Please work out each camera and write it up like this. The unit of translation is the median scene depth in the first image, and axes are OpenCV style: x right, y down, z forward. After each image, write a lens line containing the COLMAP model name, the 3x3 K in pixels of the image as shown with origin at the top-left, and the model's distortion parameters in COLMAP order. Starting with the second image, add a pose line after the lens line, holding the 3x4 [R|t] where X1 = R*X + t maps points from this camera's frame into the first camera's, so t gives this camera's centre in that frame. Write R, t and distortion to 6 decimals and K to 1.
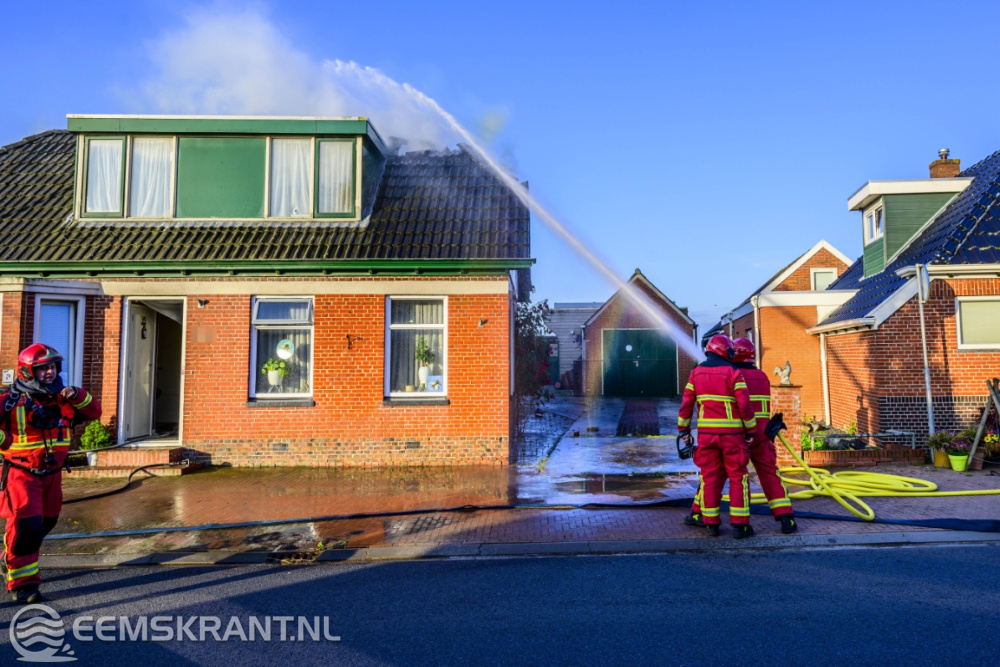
lens RADIAL K [[749.9, 0, 528.3], [0, 749.9, 293.8], [0, 0, 1]] dist [0.014716, -0.013159]
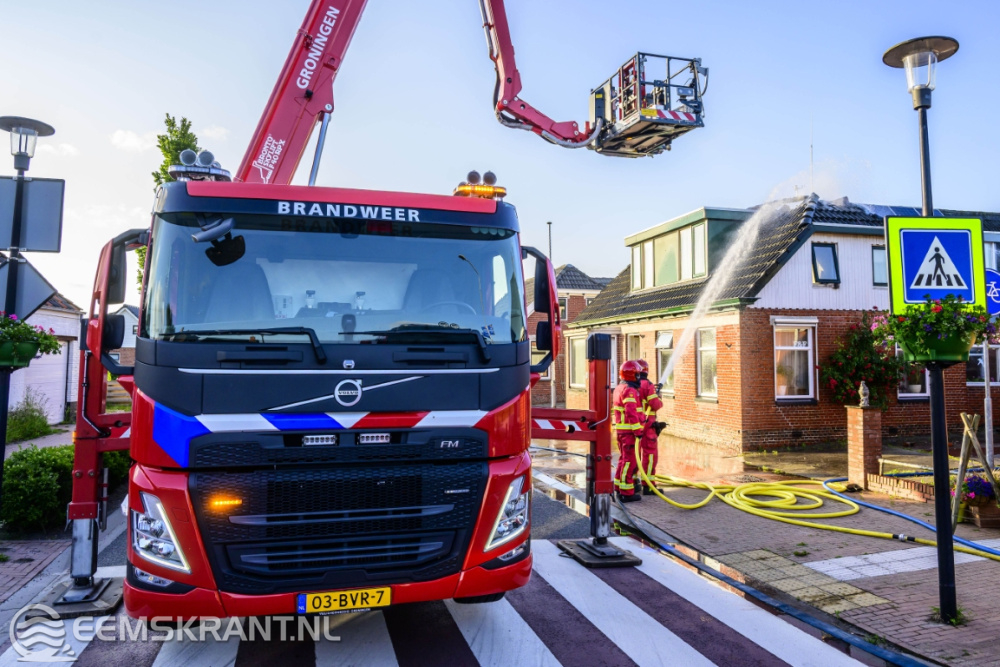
lens RADIAL K [[749.9, 0, 531.6], [0, 749.9, 309.0], [0, 0, 1]] dist [0.014716, -0.013159]
pose [[0.238775, -0.058769, -0.969295, 1.189590], [0.082976, 0.995751, -0.039933, -0.003385], [0.967523, -0.070894, 0.242637, 0.317642]]
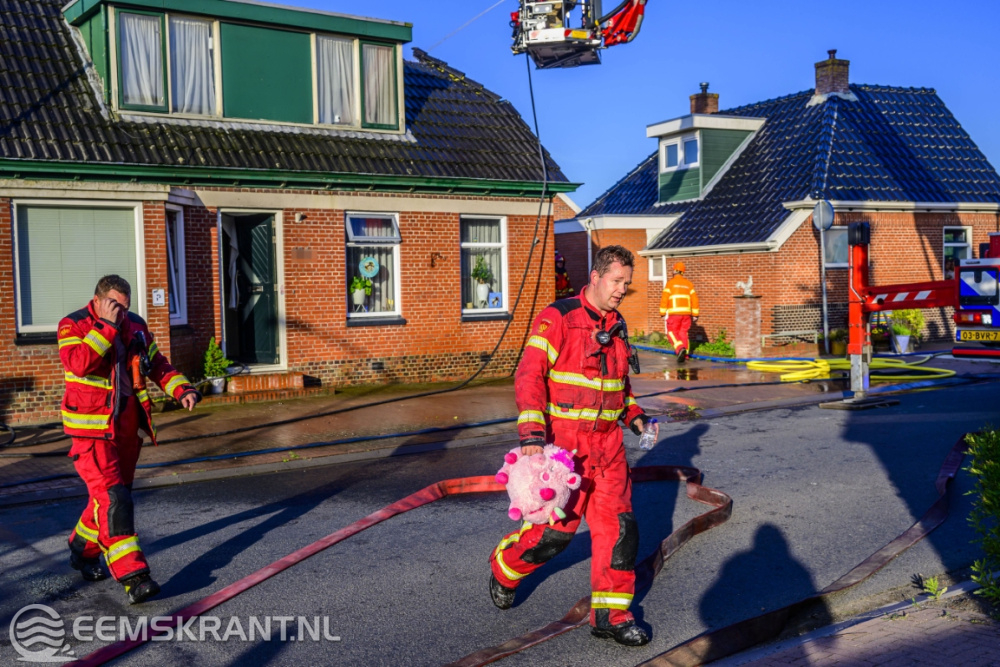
lens RADIAL K [[1078.4, 0, 498.4], [0, 1078.4, 326.6], [0, 0, 1]] dist [0.013348, 0.000000]
pose [[0.839006, -0.031095, 0.543234, -0.940406], [-0.031033, 0.994006, 0.104826, -0.001104], [-0.543237, -0.104808, 0.833012, -0.256403]]
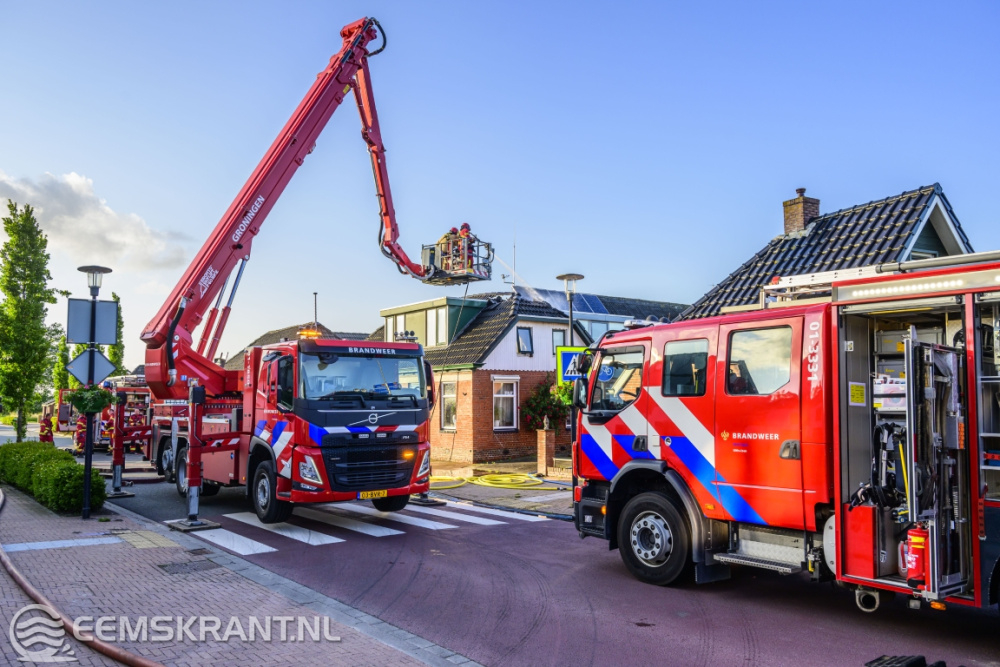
lens RADIAL K [[777.8, 0, 504.4], [0, 777.8, 336.9], [0, 0, 1]] dist [0.041112, -0.001792]
pose [[0.567651, -0.065160, -0.820687, 1.769192], [0.074428, 0.996843, -0.027666, -0.051616], [0.819898, -0.045378, 0.570708, -0.129481]]
